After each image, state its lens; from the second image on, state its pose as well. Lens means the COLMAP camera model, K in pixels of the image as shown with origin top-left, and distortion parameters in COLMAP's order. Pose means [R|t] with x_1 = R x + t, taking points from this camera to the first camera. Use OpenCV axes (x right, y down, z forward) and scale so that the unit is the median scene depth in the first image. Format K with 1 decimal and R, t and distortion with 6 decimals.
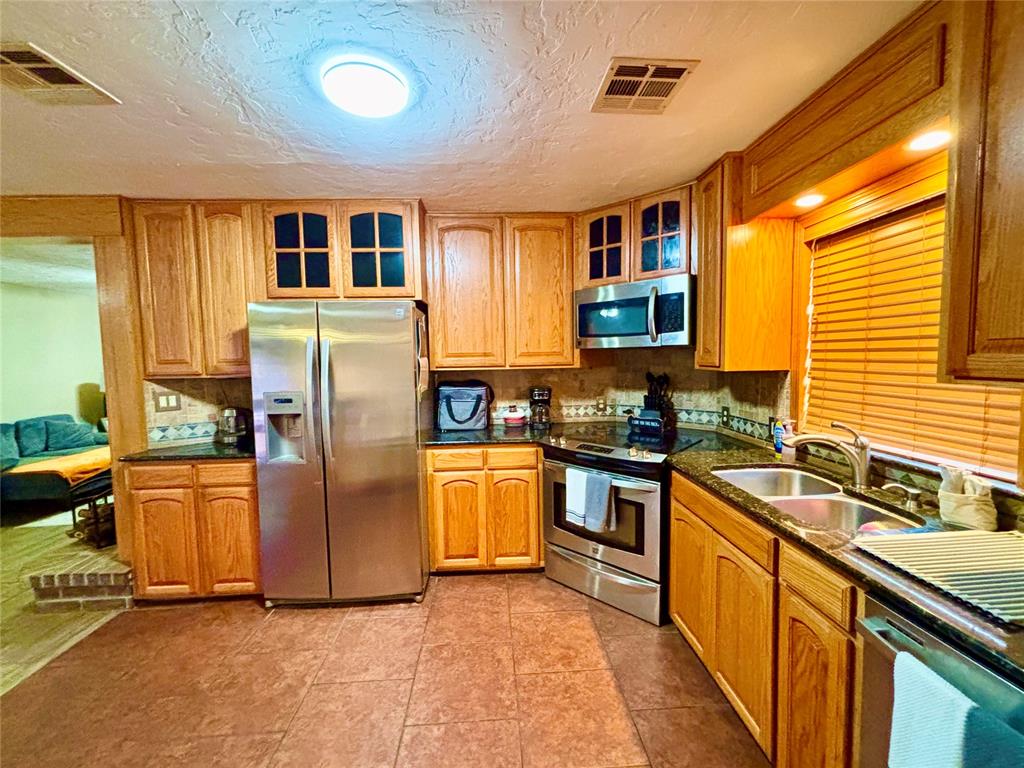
lens RADIAL K [[415.9, 0, 516.4], [0, 415.9, 383.5], [0, 0, 1]] dist [-0.001016, 0.001096]
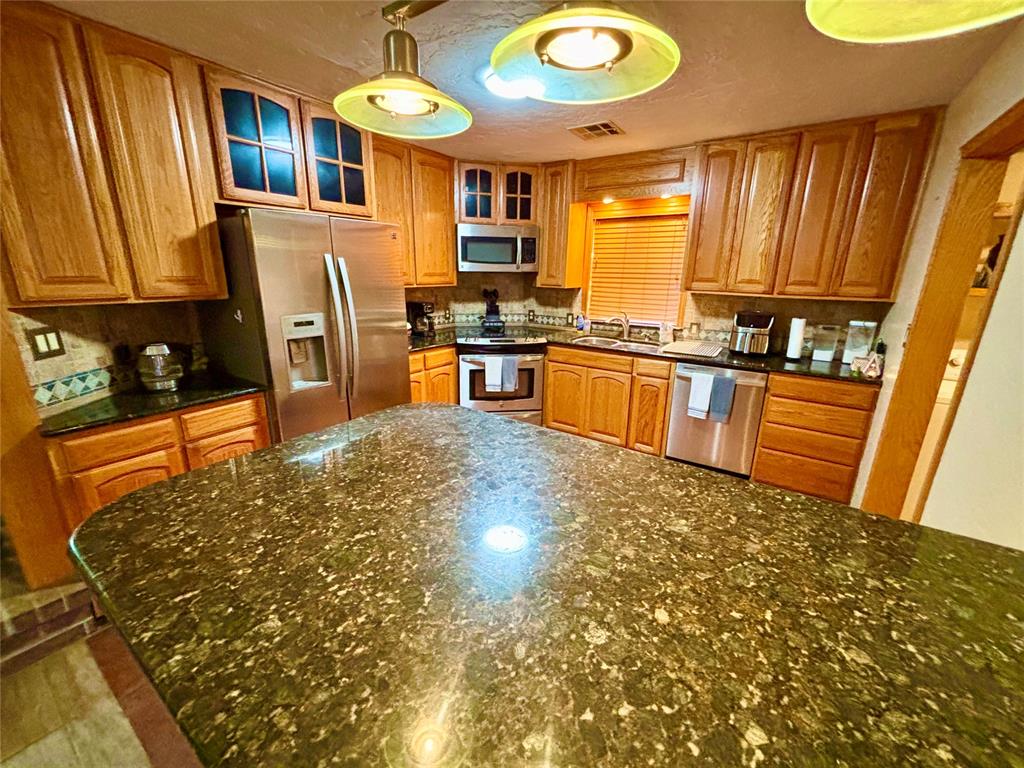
lens RADIAL K [[415.9, 0, 509.3], [0, 415.9, 382.8], [0, 0, 1]] dist [-0.001016, 0.001096]
pose [[0.616145, -0.182995, 0.766080, -0.933303], [0.028112, 0.977125, 0.210797, -0.012277], [-0.787131, -0.108346, 0.607195, 0.040723]]
